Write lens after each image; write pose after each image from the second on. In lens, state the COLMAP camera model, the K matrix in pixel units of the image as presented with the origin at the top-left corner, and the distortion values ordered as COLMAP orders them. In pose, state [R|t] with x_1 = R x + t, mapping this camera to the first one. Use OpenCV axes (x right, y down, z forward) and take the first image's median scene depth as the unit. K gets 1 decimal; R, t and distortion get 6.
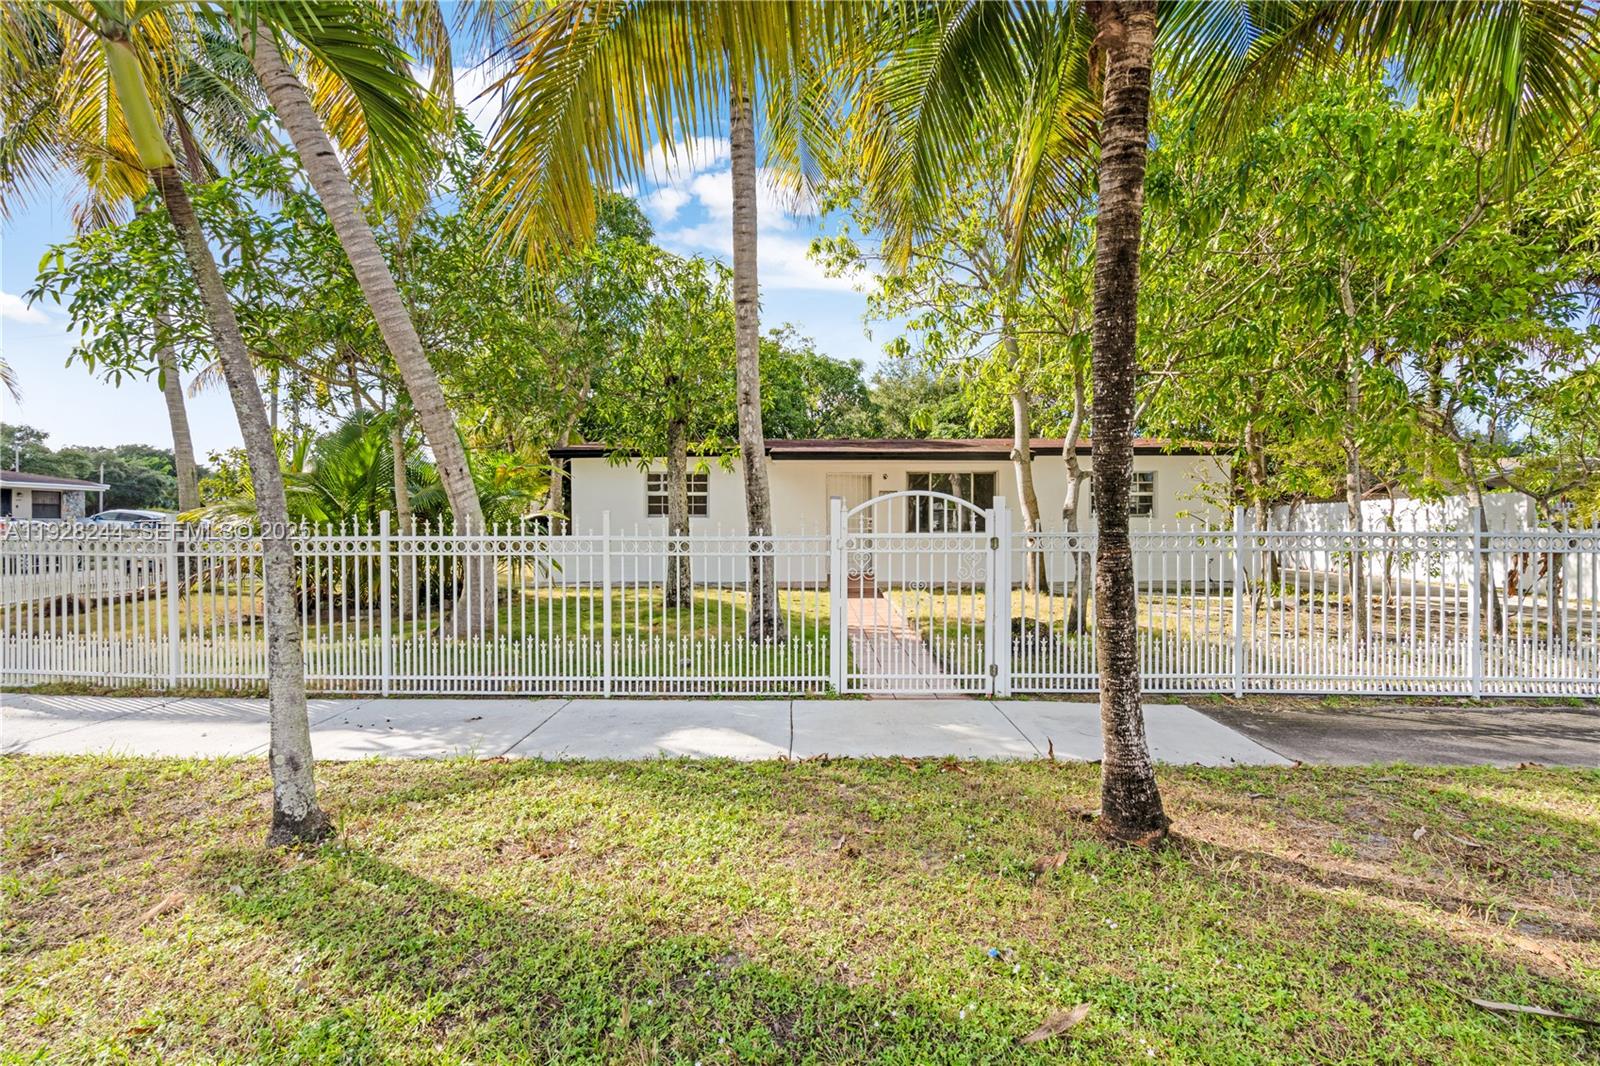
lens RADIAL K [[722.7, 0, 804.0], [0, 722.7, 536.8], [0, 0, 1]] dist [-0.003362, 0.001199]
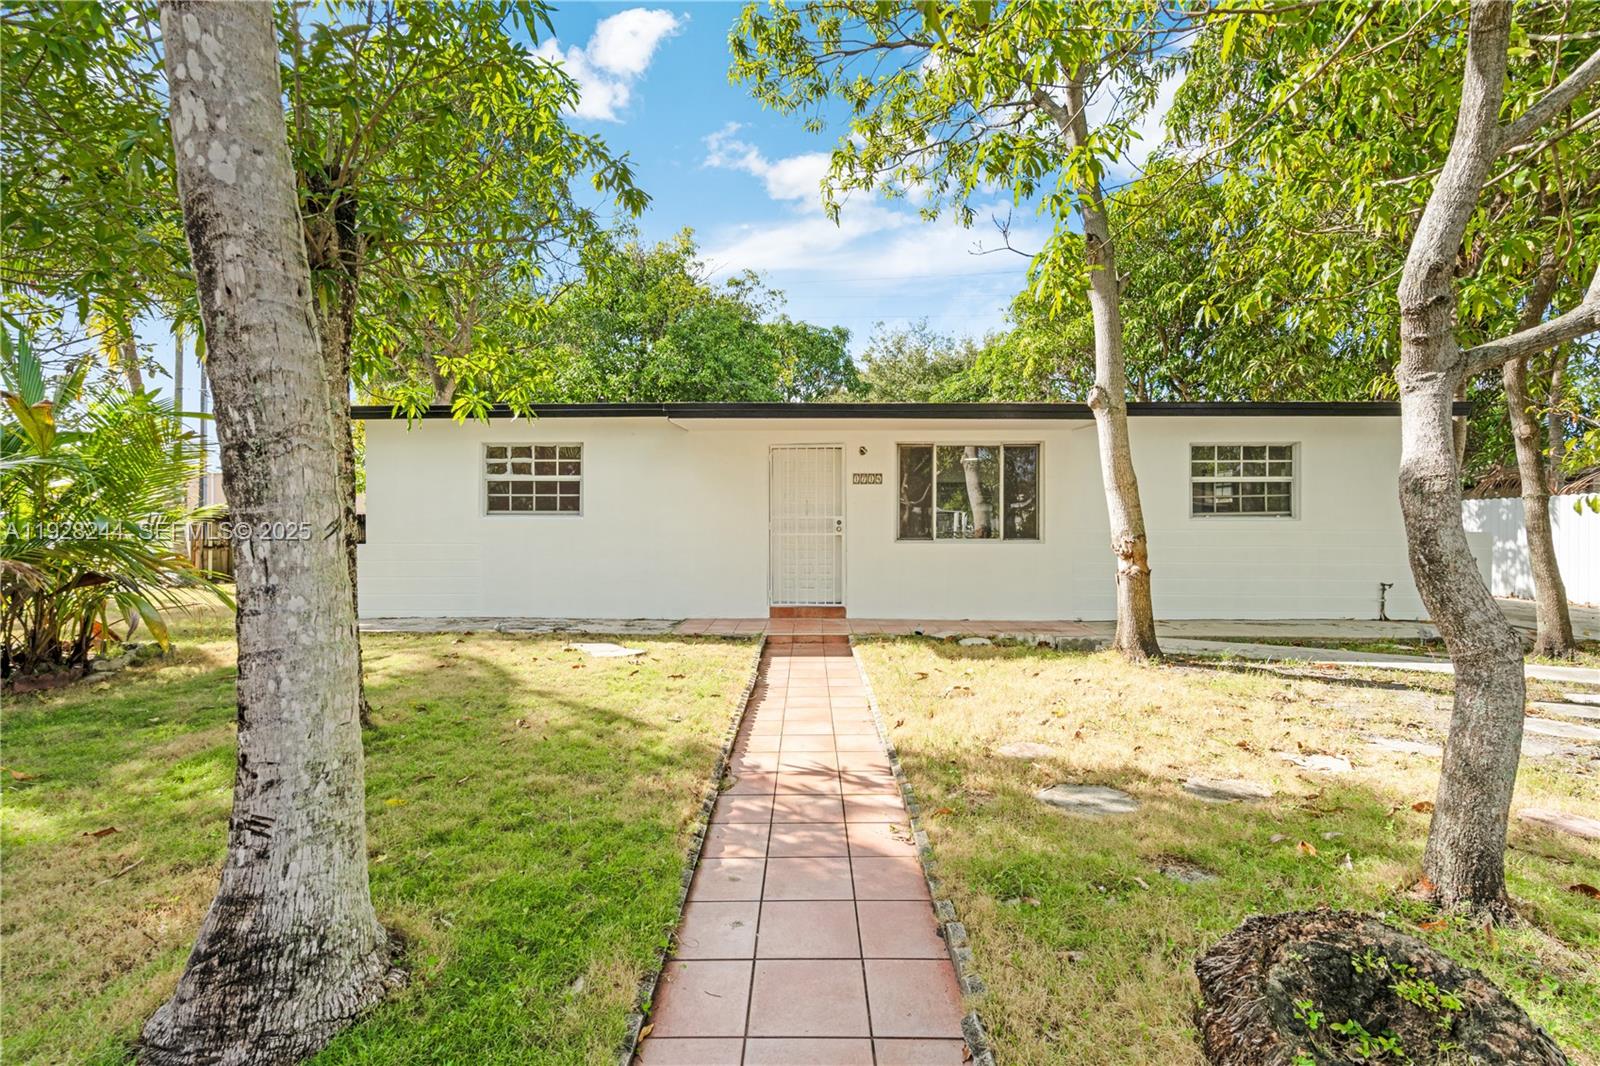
lens RADIAL K [[722.7, 0, 804.0], [0, 722.7, 536.8], [0, 0, 1]] dist [-0.003362, 0.001199]
pose [[0.999996, 0.000182, 0.002849, 0.033861], [-0.000171, 0.999993, -0.003834, -0.003337], [-0.002850, 0.003833, 0.999989, 0.211471]]
